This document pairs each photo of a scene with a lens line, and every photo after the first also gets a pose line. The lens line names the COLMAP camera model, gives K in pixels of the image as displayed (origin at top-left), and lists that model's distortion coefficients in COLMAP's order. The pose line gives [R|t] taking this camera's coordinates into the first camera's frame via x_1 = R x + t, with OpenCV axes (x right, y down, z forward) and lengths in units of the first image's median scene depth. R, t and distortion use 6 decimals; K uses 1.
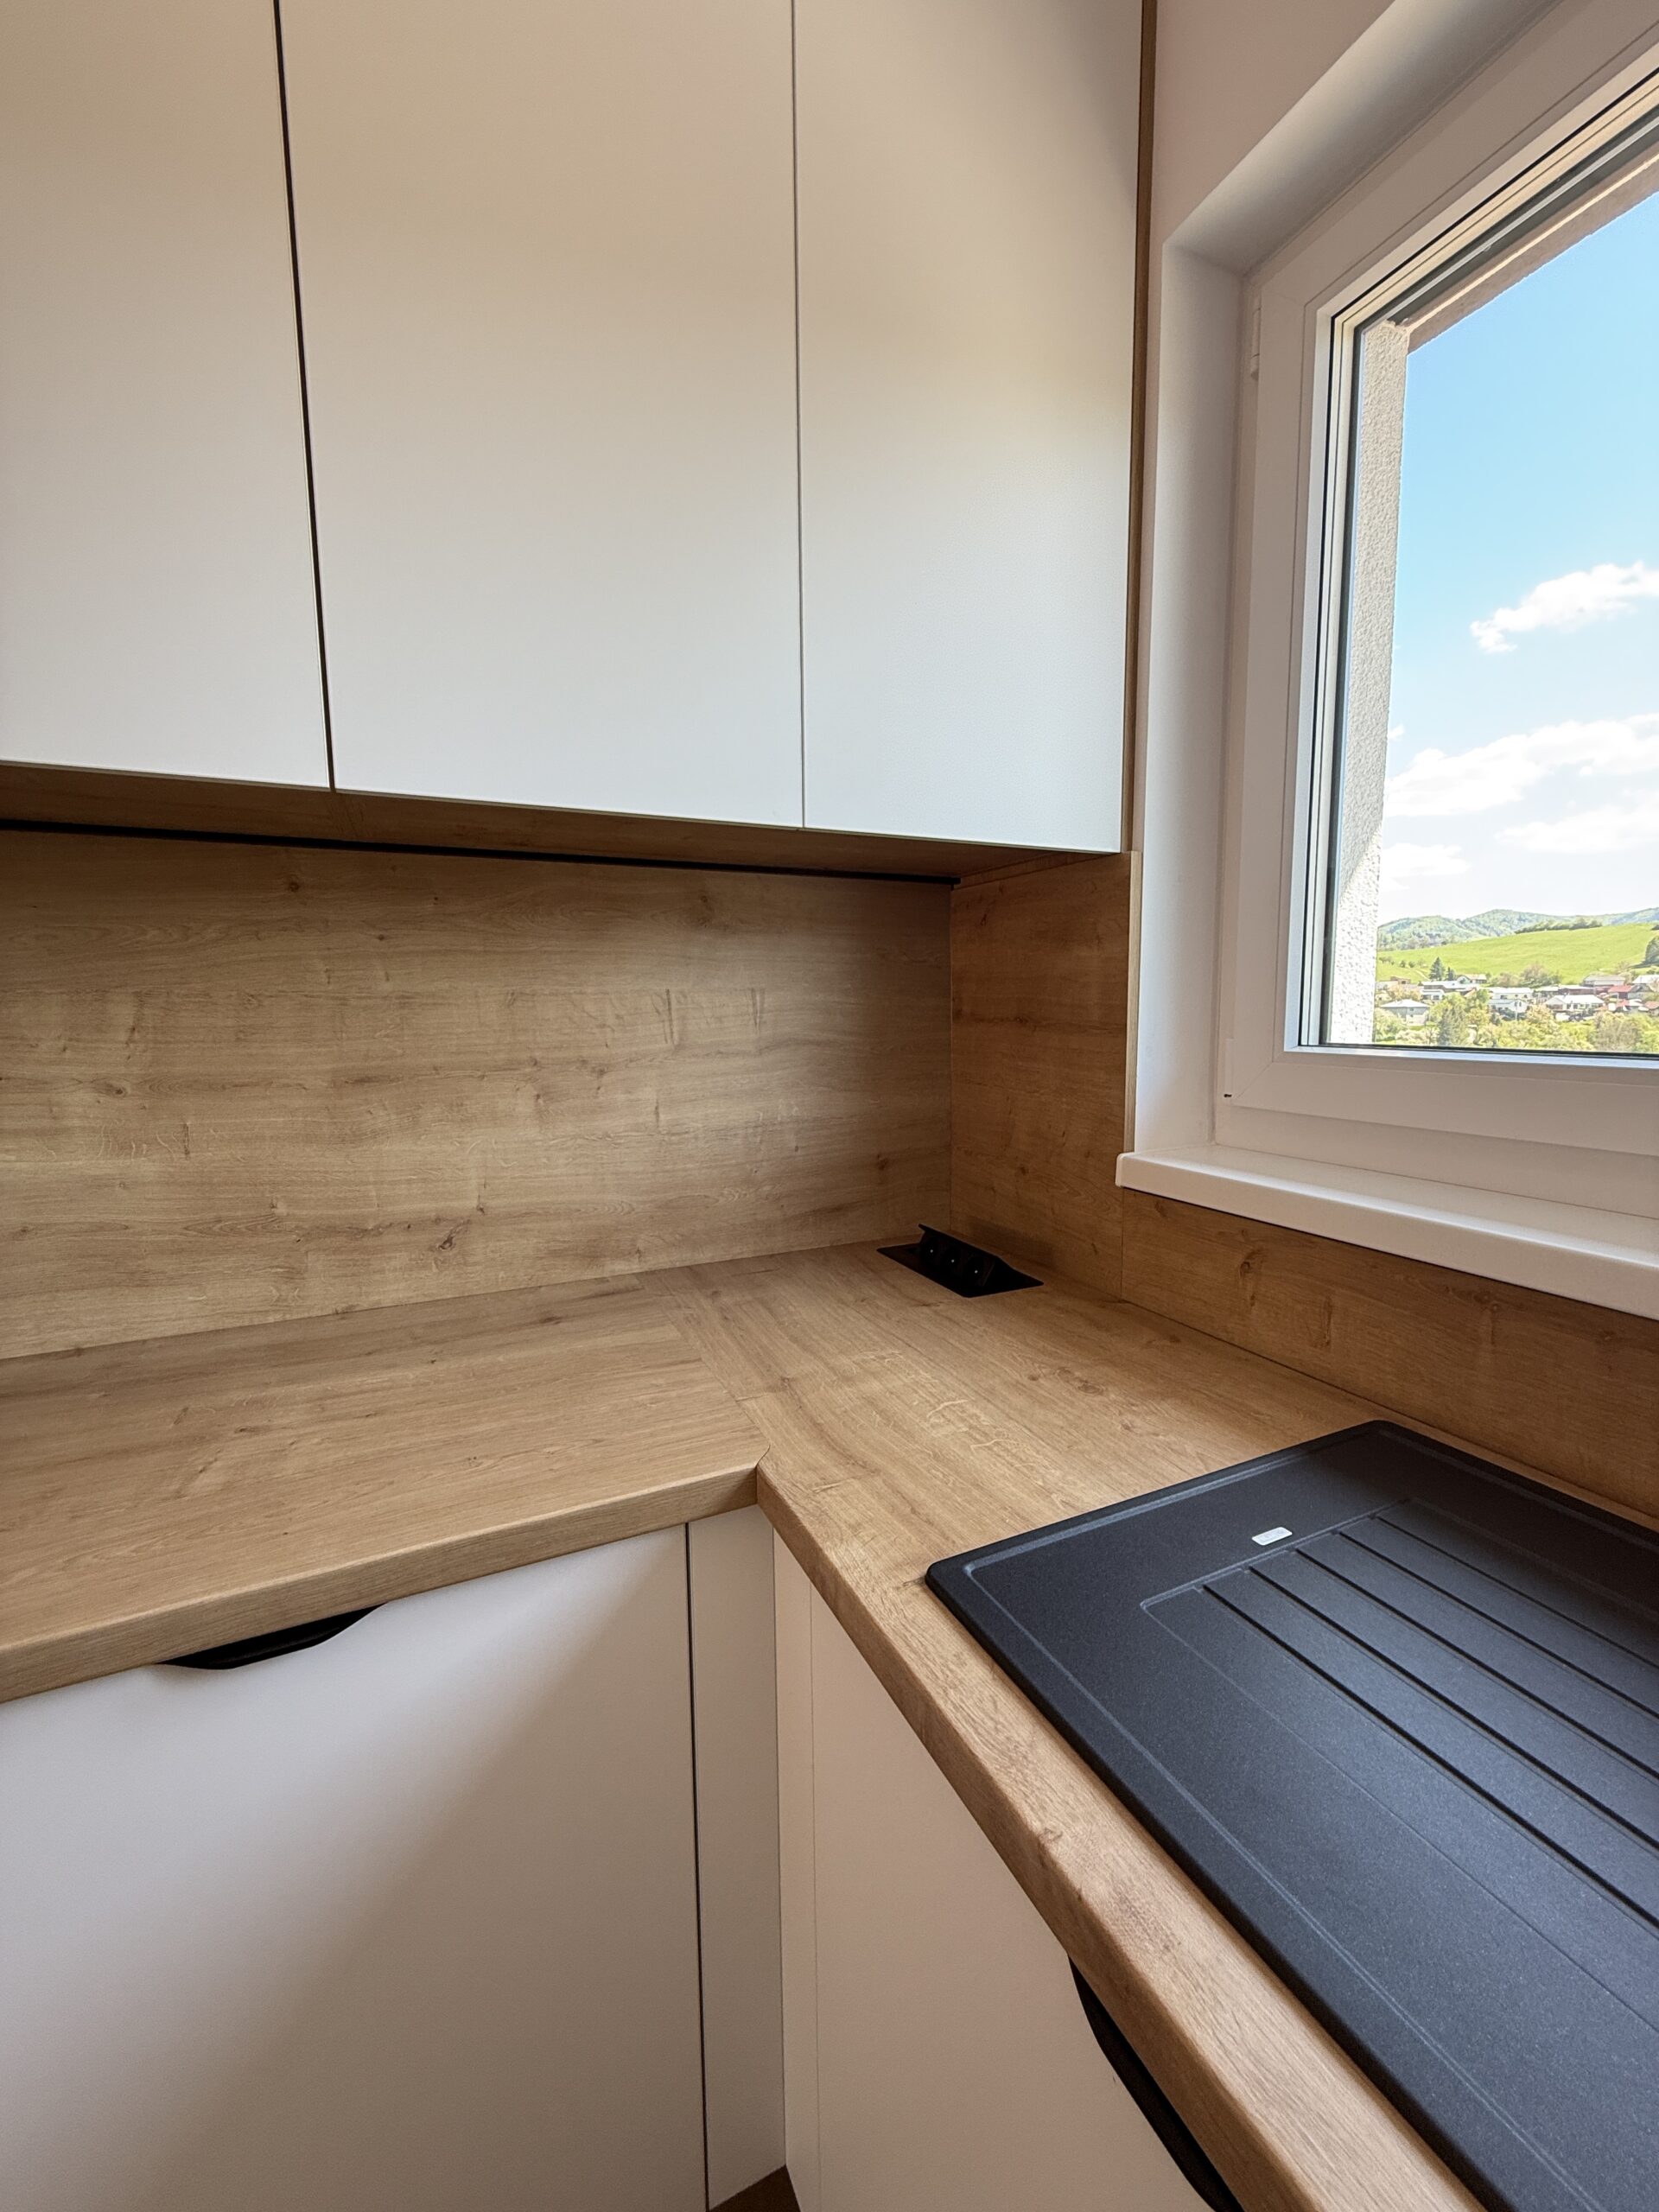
lens RADIAL K [[877.2, 0, 832.1], [0, 877.2, 1114.5], [0, 0, 1]] dist [0.001089, 0.000643]
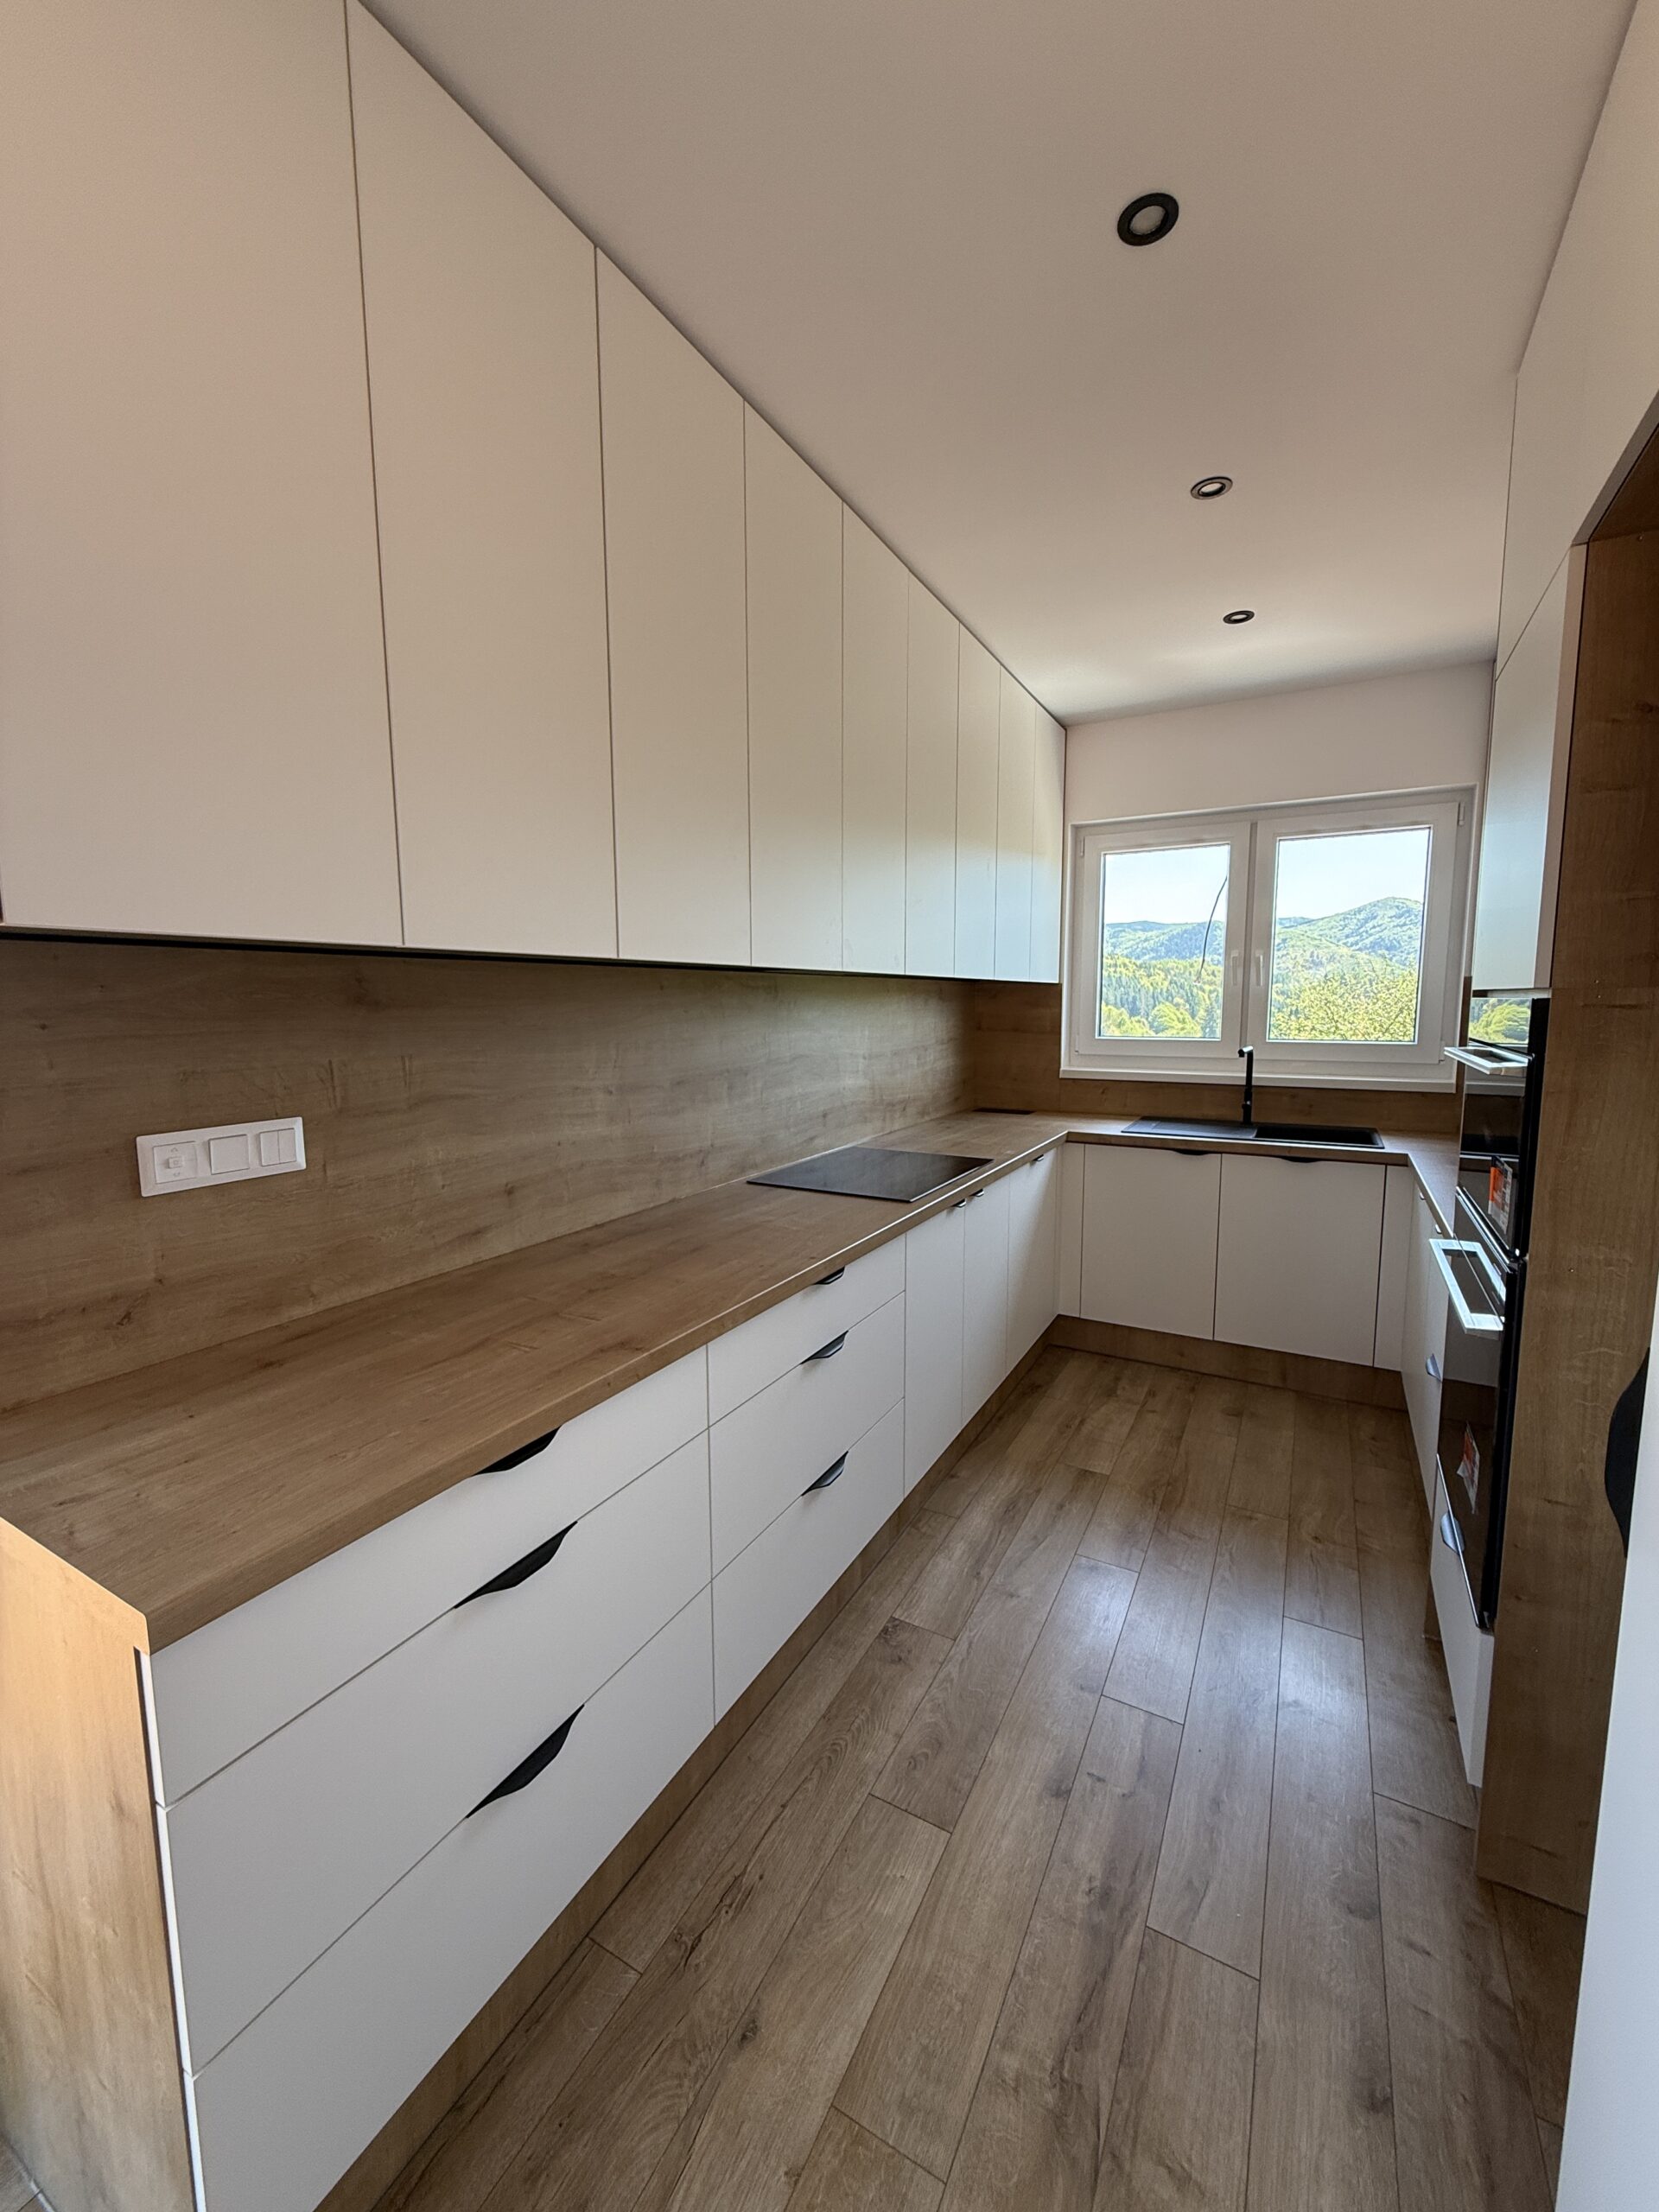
lens RADIAL K [[877.2, 0, 841.6], [0, 877.2, 1094.2], [0, 0, 1]] dist [0.001089, 0.000643]
pose [[0.806334, -0.056438, 0.588762, -0.360291], [0.068643, 0.997640, 0.001623, -0.061209], [-0.587464, 0.039105, 0.808305, -0.341745]]
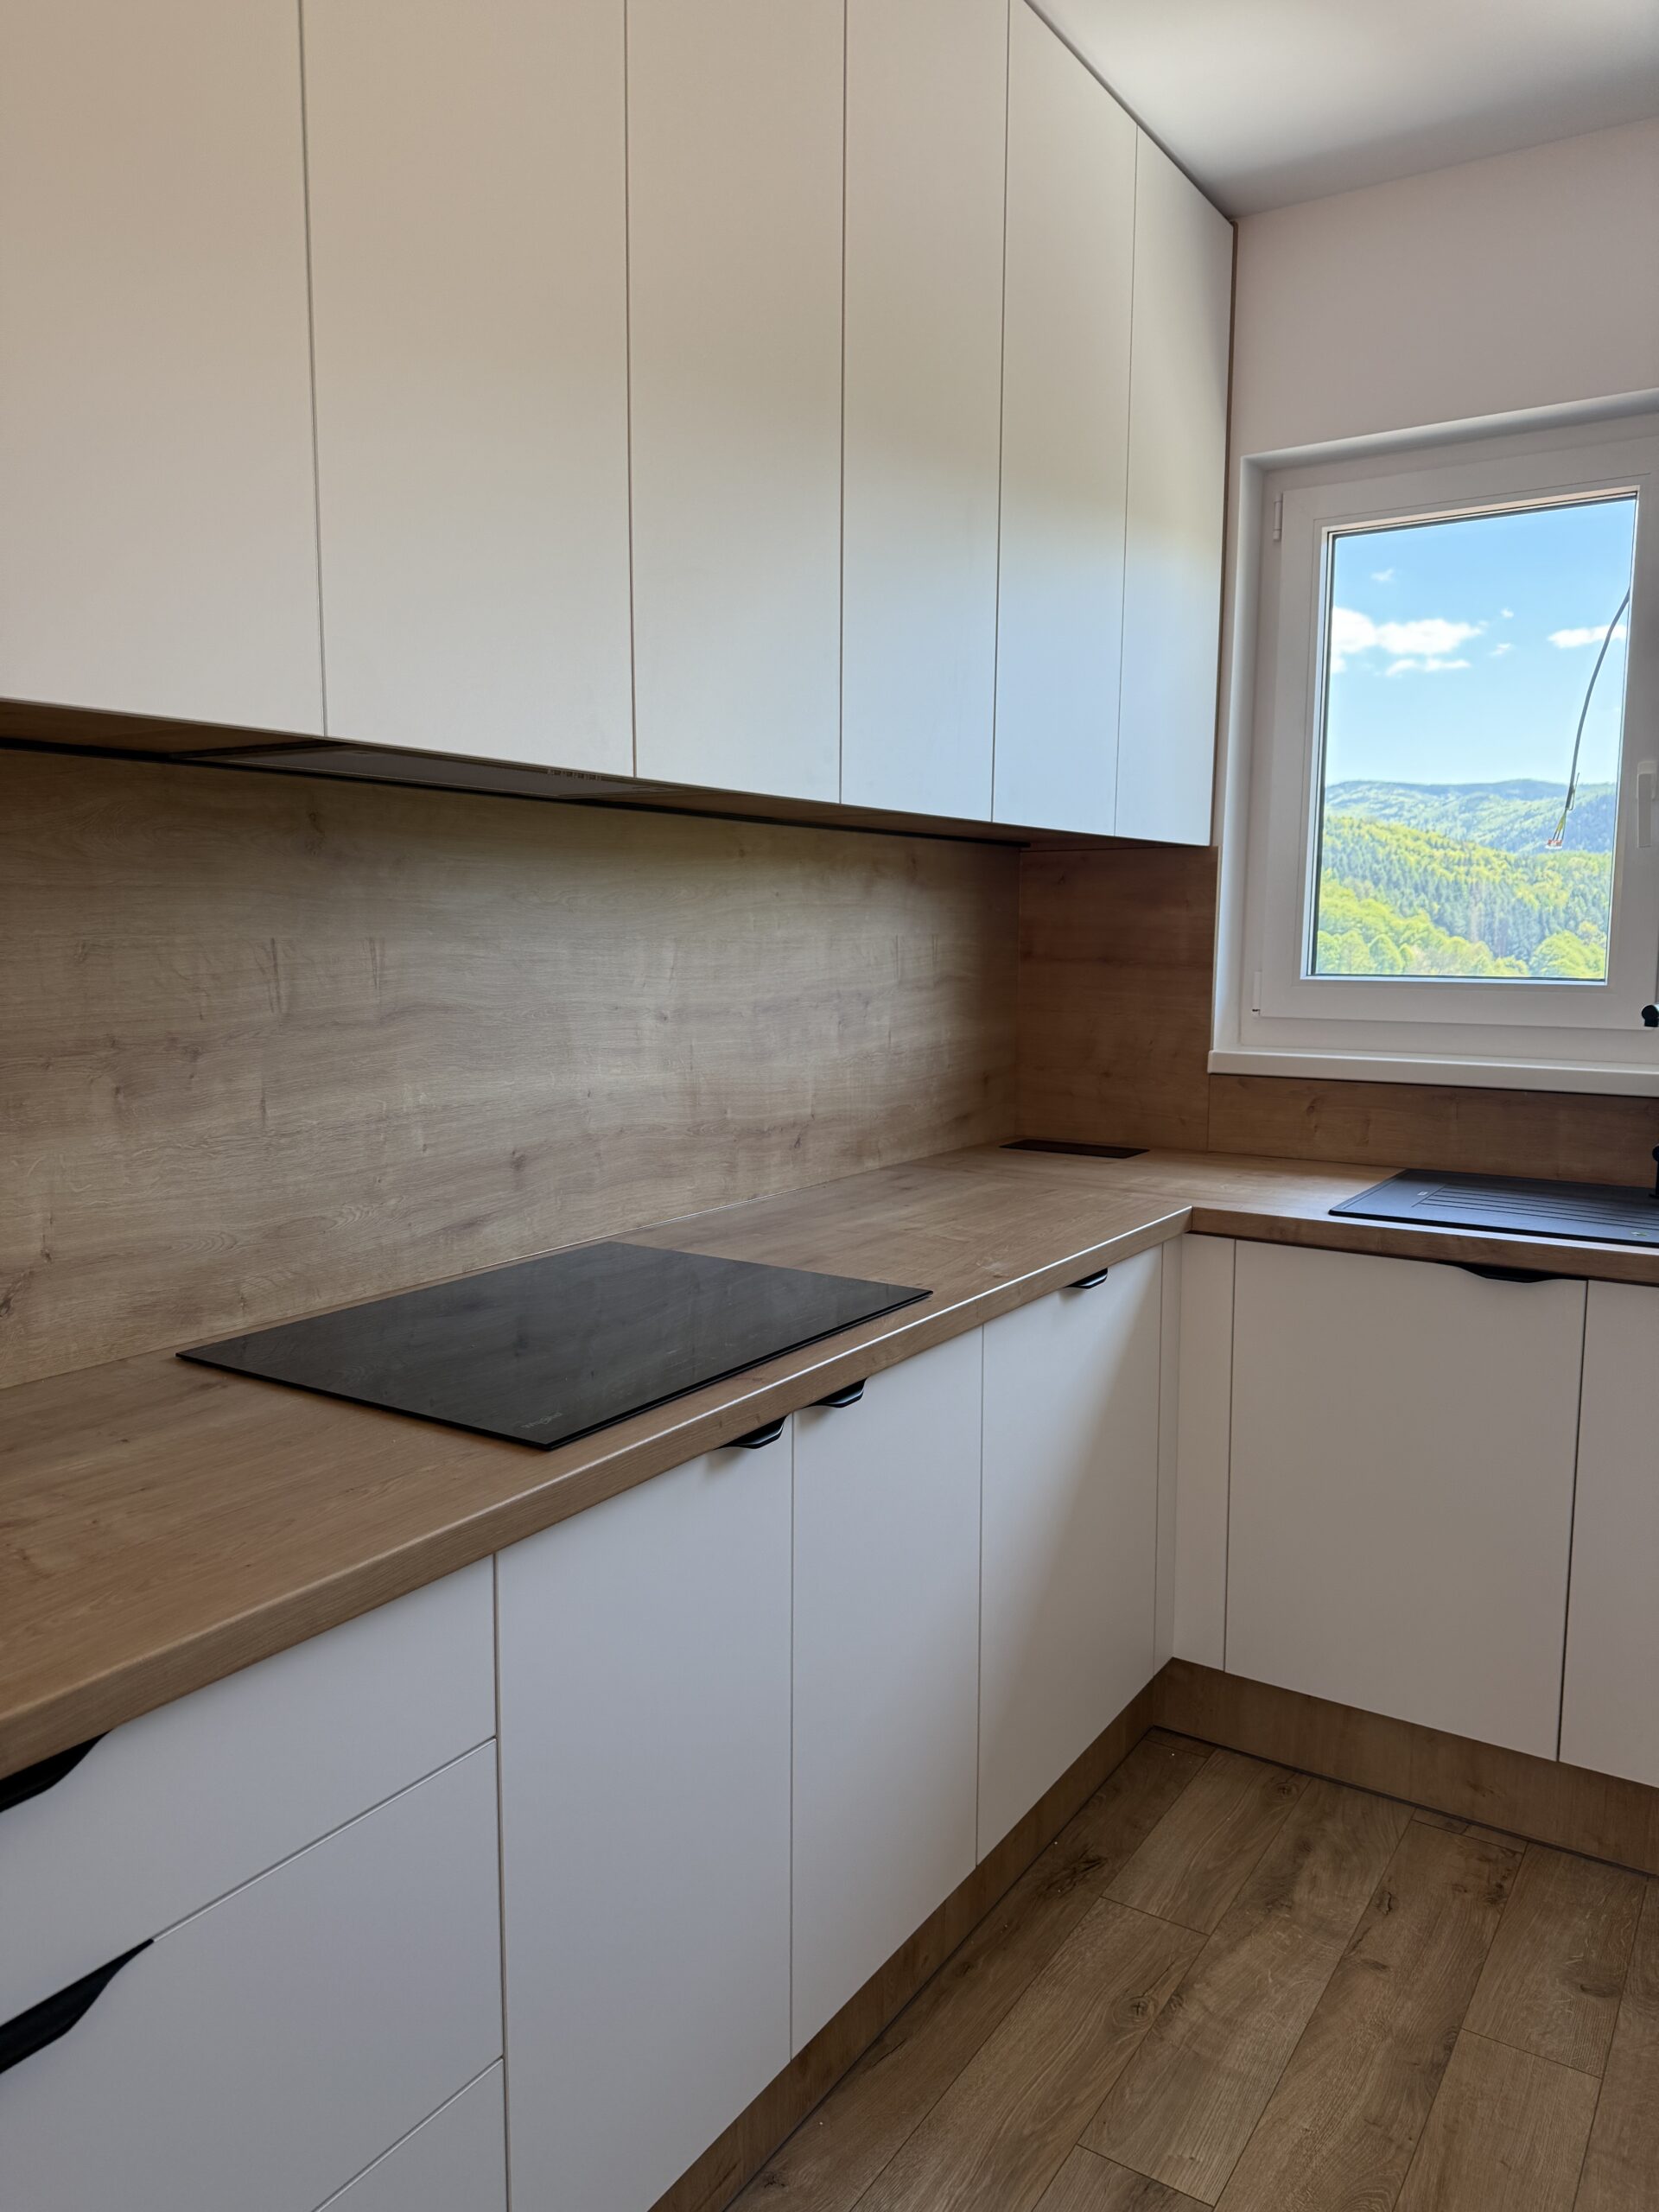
lens RADIAL K [[1559.6, 0, 853.6], [0, 1559.6, 1106.1], [0, 0, 1]] dist [0.038022, -0.042690]
pose [[0.846262, -0.048815, 0.530526, 0.489559], [0.052997, 0.998568, 0.007343, -0.055165], [-0.530125, 0.021903, 0.847637, 0.062262]]
